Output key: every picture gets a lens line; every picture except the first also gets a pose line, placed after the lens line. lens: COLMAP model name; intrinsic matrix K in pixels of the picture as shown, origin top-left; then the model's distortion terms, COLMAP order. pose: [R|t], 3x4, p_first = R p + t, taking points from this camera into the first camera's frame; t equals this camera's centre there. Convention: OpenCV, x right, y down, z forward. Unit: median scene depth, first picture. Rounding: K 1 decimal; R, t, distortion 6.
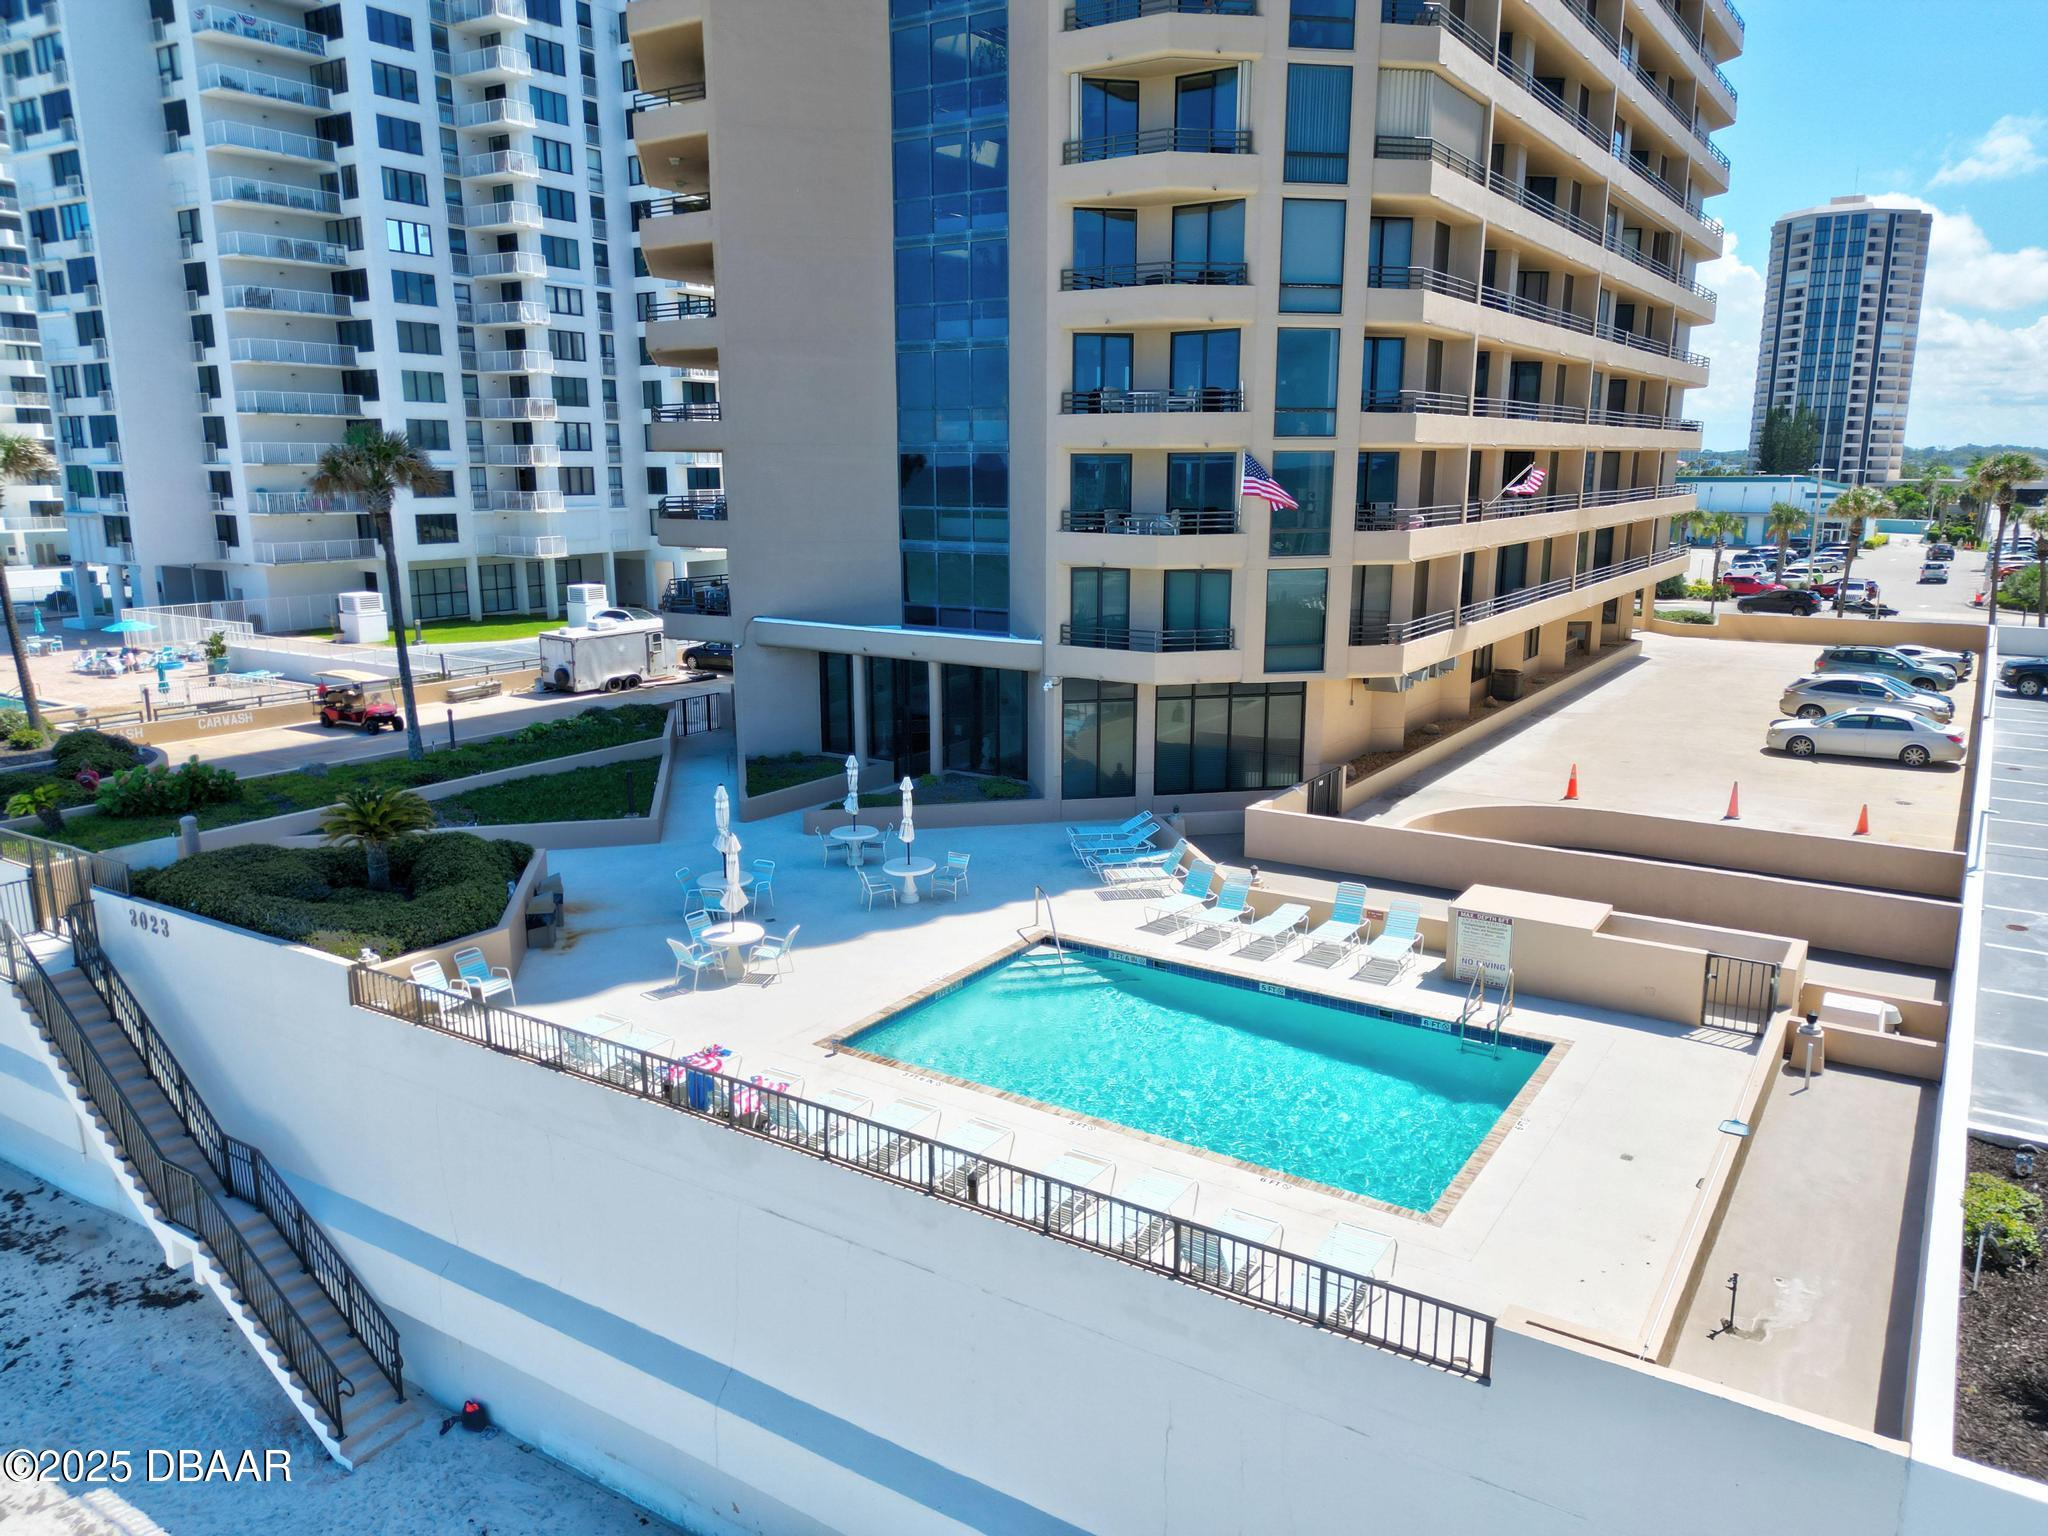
lens RADIAL K [[1429.6, 0, 1024.0], [0, 1429.6, 768.0], [0, 0, 1]] dist [0.075807, -0.074120]
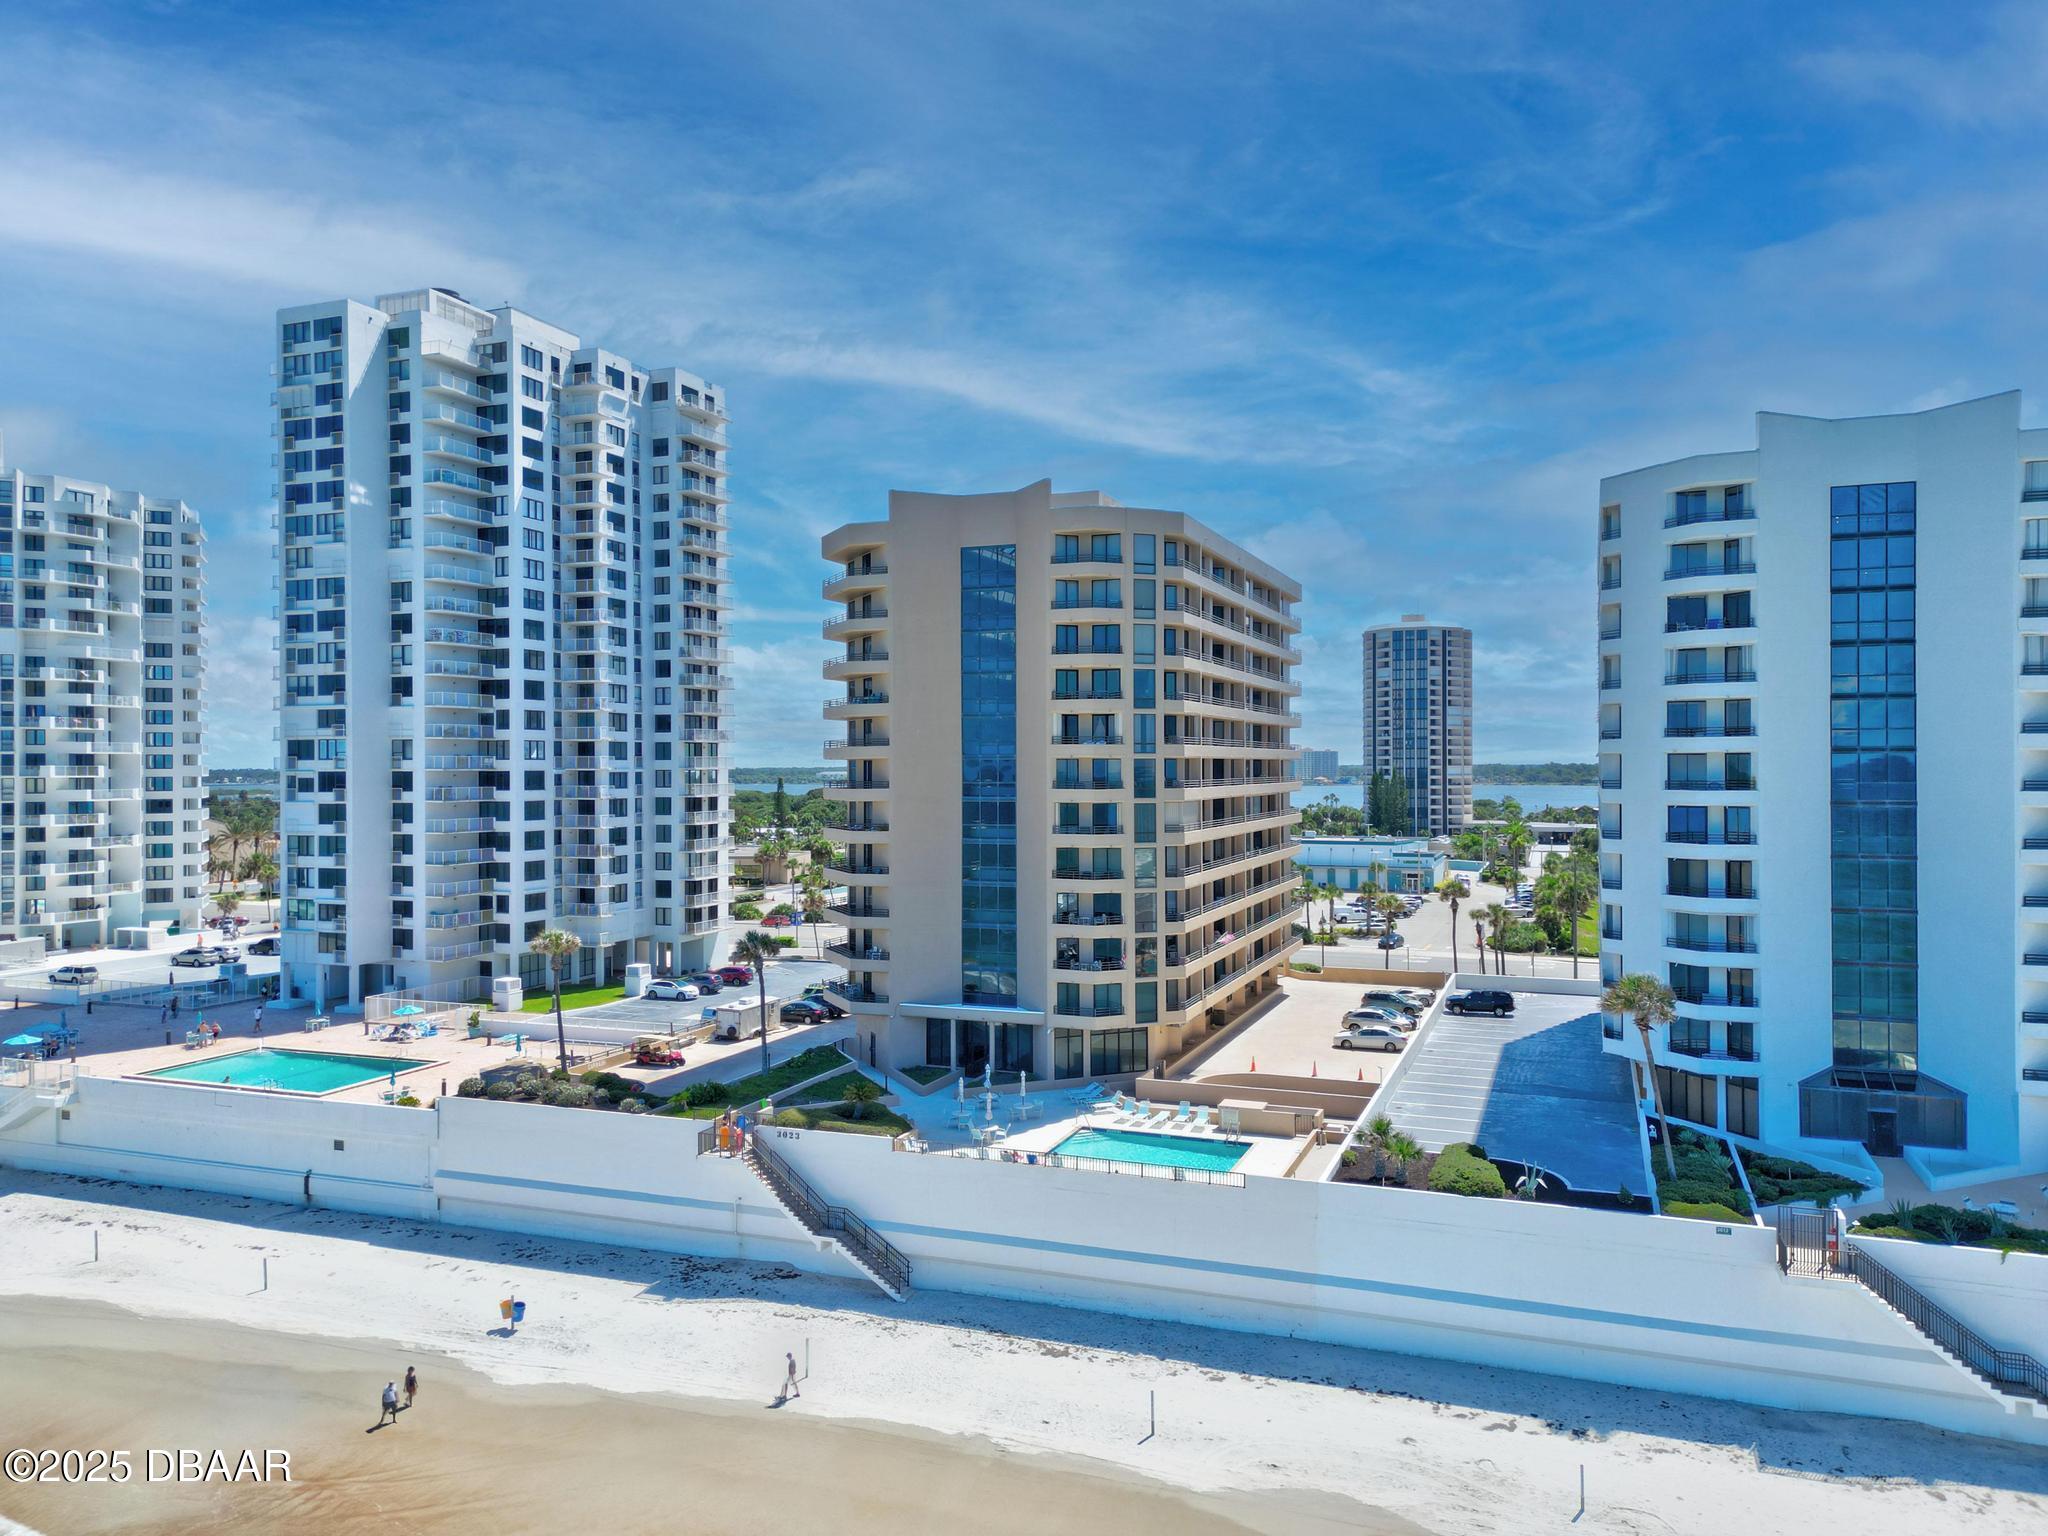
lens RADIAL K [[1429.6, 0, 1024.0], [0, 1429.6, 768.0], [0, 0, 1]] dist [0.075807, -0.074120]
pose [[0.977934, -0.001314, 0.208912, -0.246051], [0.045066, 0.977764, -0.204810, 0.000486], [-0.203998, 0.209705, 0.956247, -0.655401]]
